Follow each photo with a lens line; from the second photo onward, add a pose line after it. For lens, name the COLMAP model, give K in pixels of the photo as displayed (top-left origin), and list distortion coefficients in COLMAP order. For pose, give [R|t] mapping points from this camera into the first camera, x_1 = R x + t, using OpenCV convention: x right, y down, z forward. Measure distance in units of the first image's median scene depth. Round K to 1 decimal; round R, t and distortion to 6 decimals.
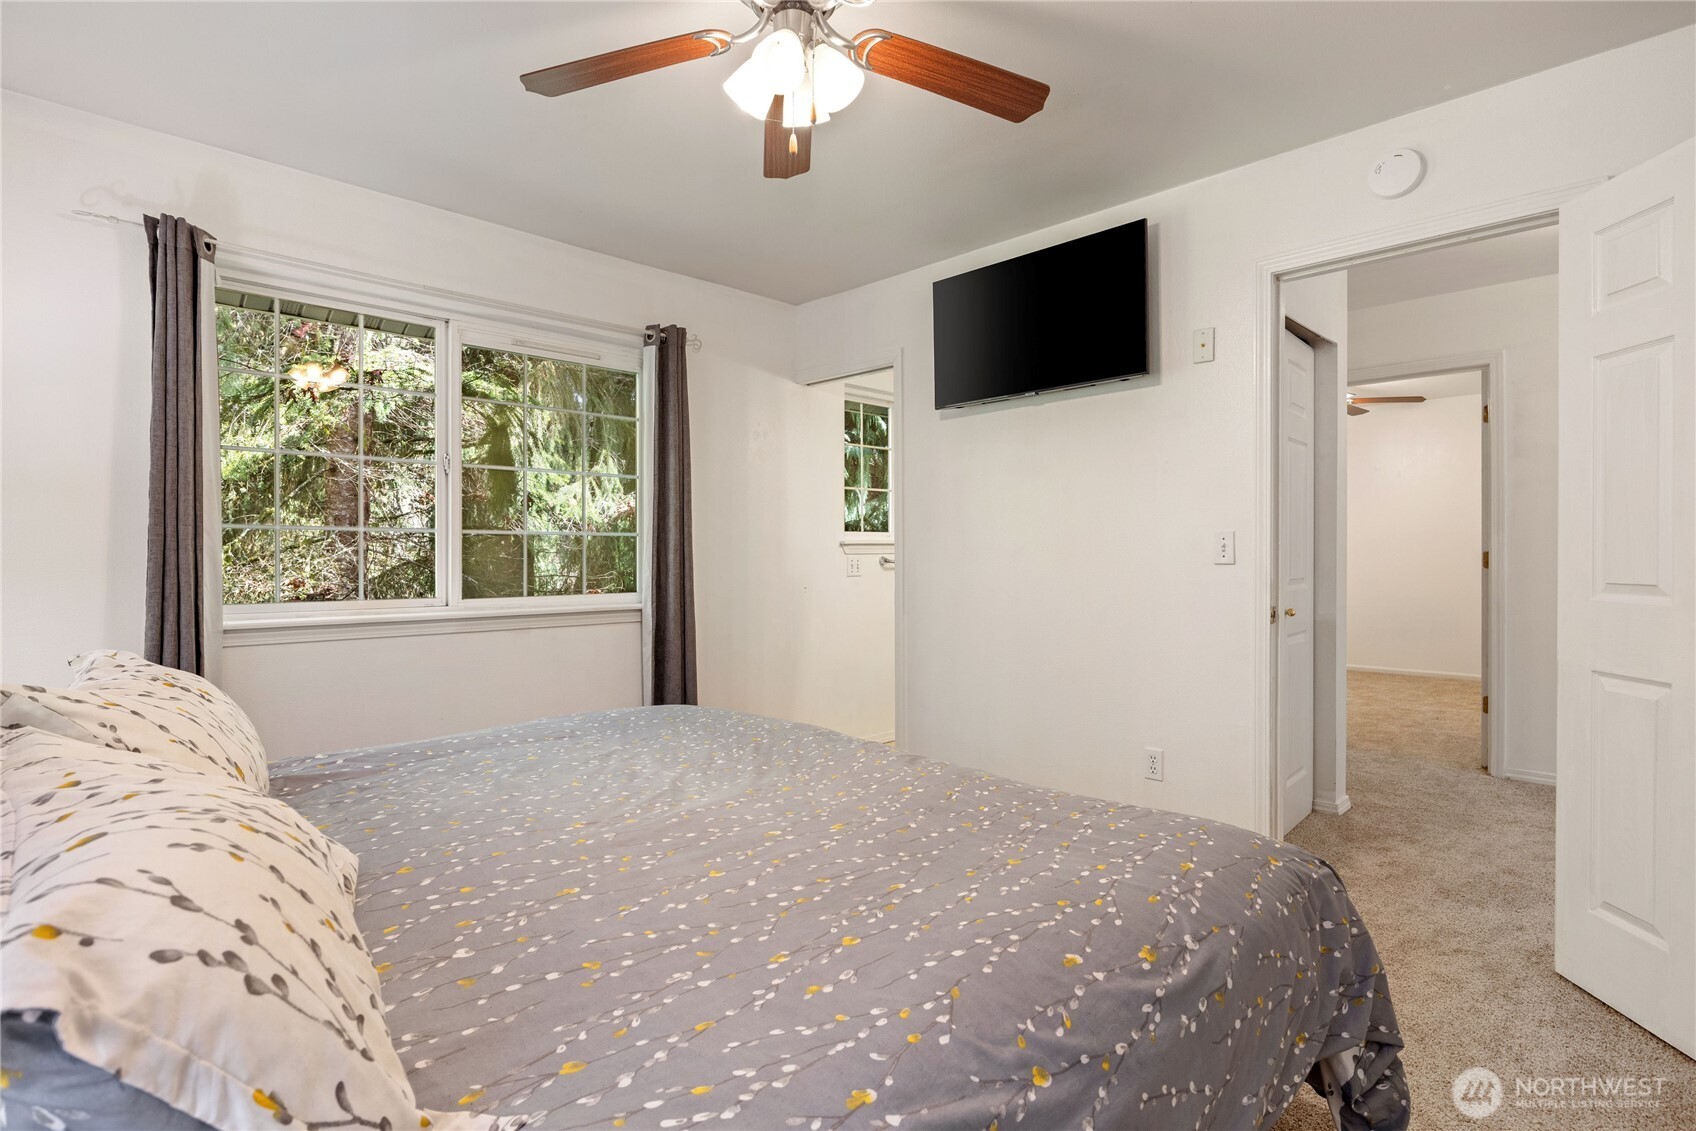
lens RADIAL K [[869.2, 0, 848.6], [0, 869.2, 543.4], [0, 0, 1]] dist [-0.028479, 0.000052]
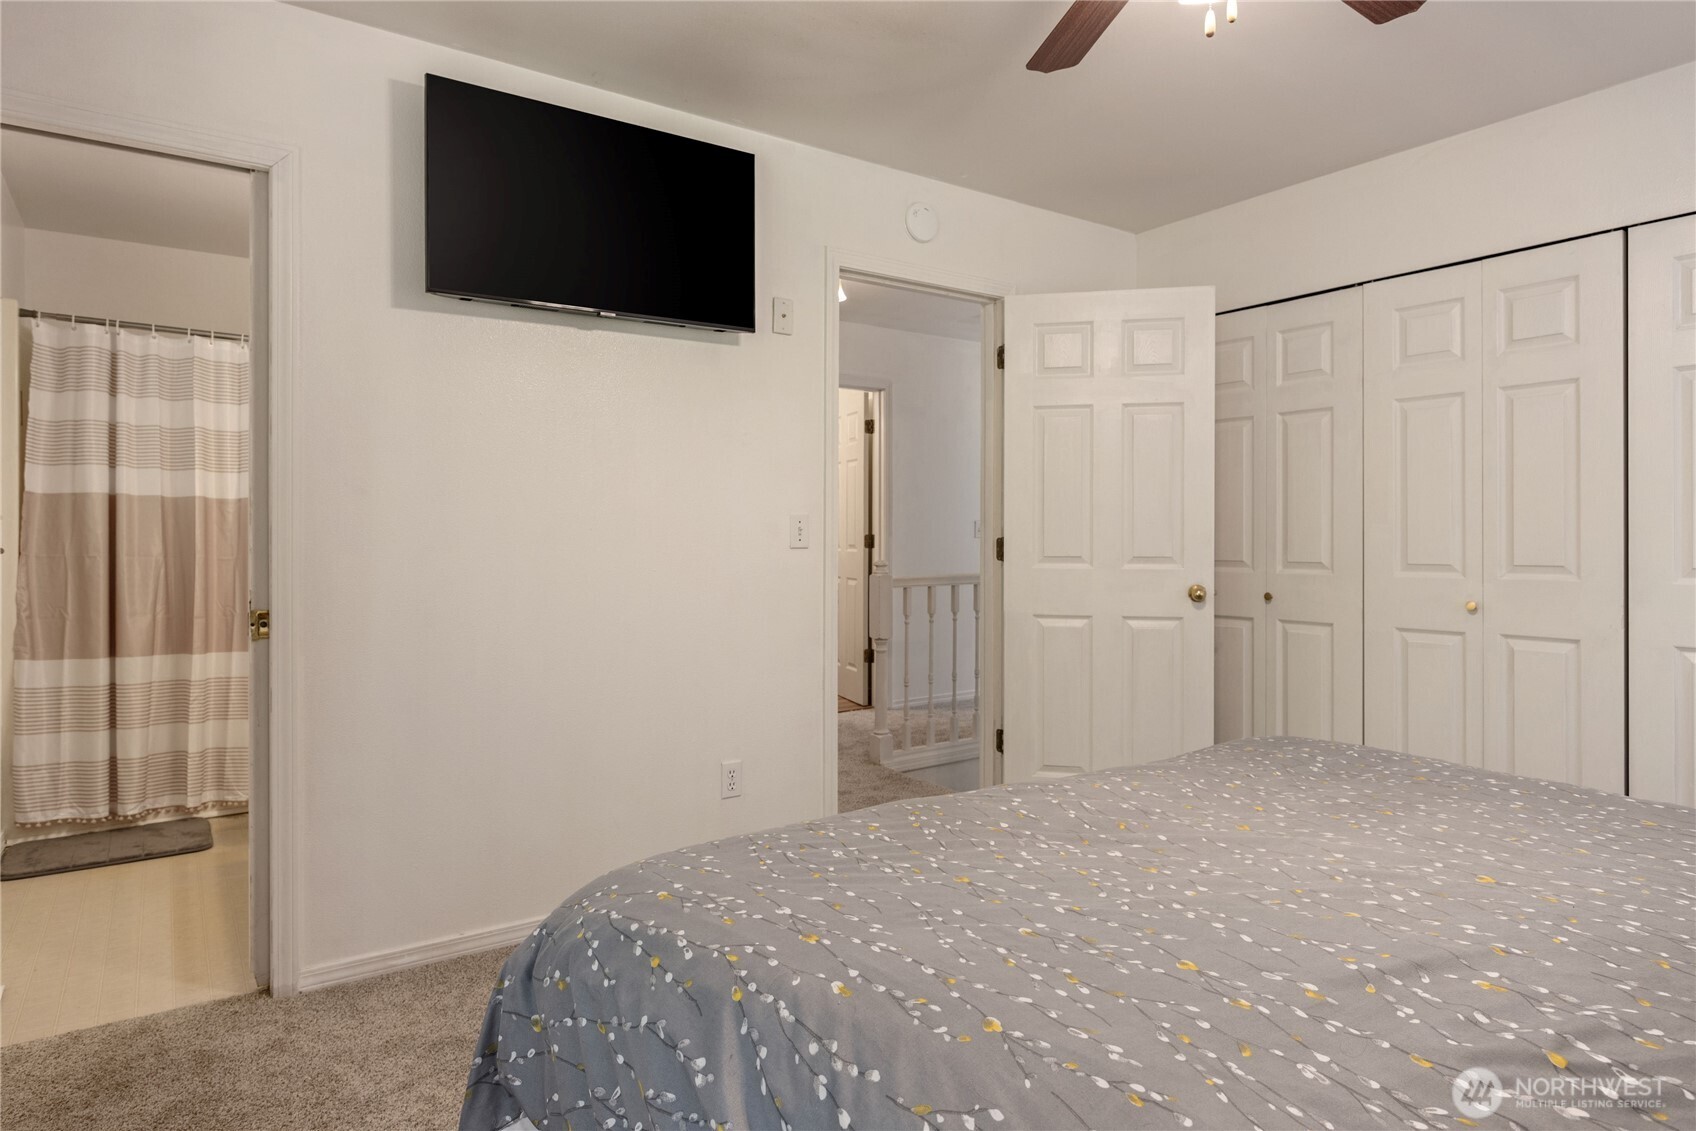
lens RADIAL K [[1009.5, 0, 846.9], [0, 1009.5, 561.7], [0, 0, 1]] dist [0.000147, -0.000395]
pose [[0.185320, -0.001421, 0.982677, -0.673793], [-0.012887, 0.999909, 0.003877, 0.034443], [-0.982594, -0.013382, 0.185284, 0.736871]]
